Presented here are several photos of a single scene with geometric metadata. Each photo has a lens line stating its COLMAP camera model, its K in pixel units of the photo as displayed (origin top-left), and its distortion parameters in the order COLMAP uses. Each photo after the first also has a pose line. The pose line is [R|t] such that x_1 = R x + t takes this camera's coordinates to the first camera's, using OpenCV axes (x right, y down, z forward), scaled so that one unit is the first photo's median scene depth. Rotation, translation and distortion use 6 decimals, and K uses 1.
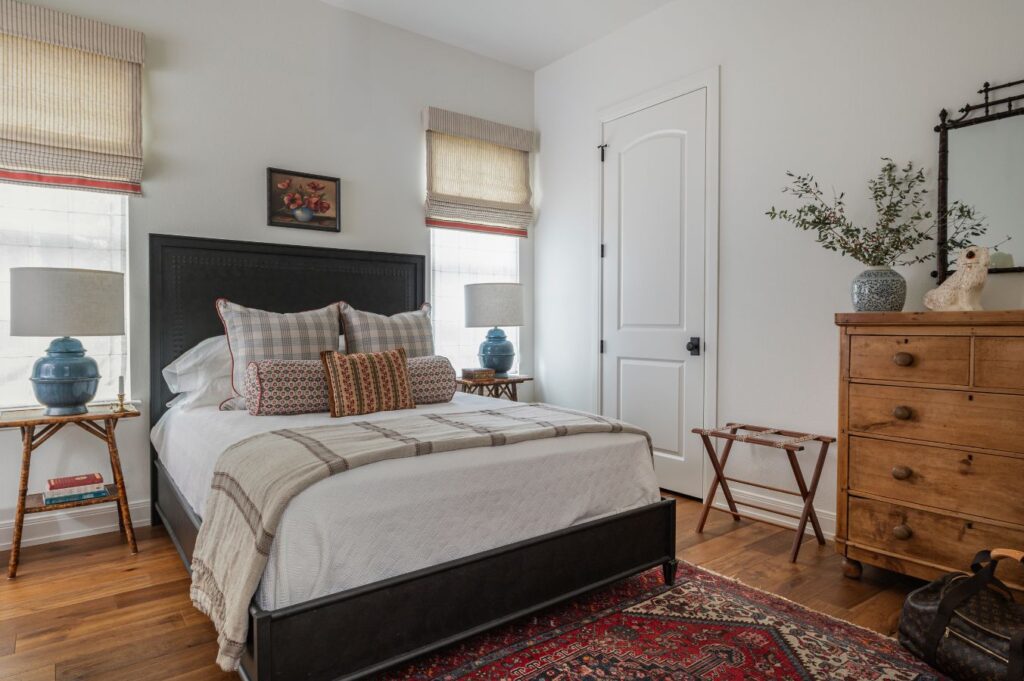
lens RADIAL K [[582.5, 0, 512.6], [0, 582.5, 337.3], [0, 0, 1]] dist [0.000864, -0.000228]
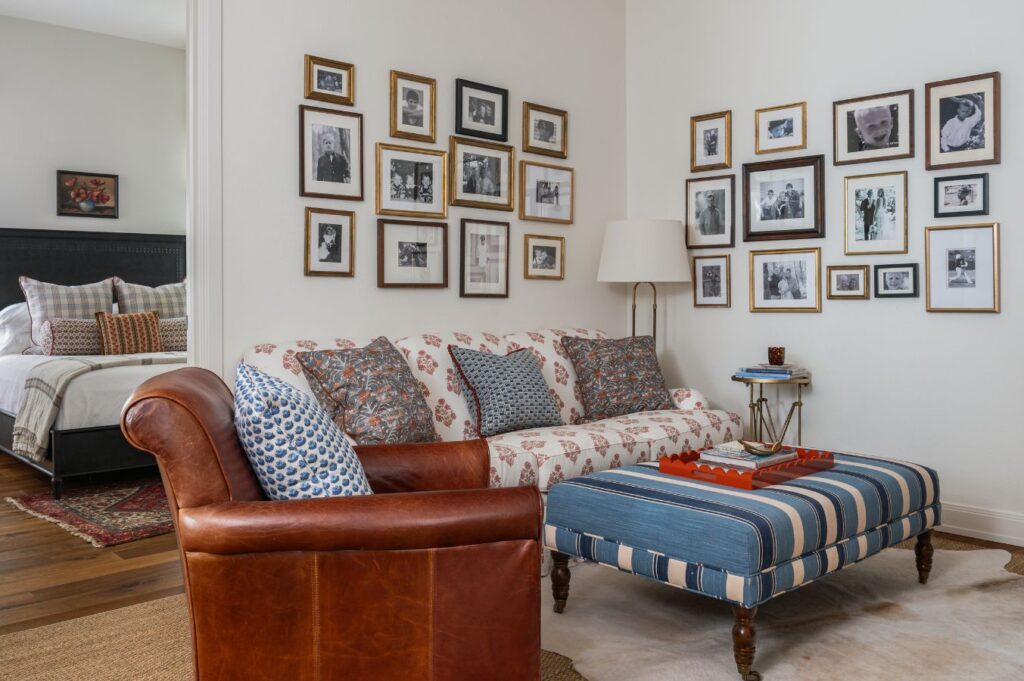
lens RADIAL K [[858.7, 0, 507.8], [0, 858.7, 299.7], [0, 0, 1]] dist [-0.012725, -0.003308]
pose [[0.995821, -0.004756, 0.091205, 0.454632], [0.006134, 0.999871, -0.014831, 0.027531], [-0.091123, 0.015328, 0.995722, -1.108377]]
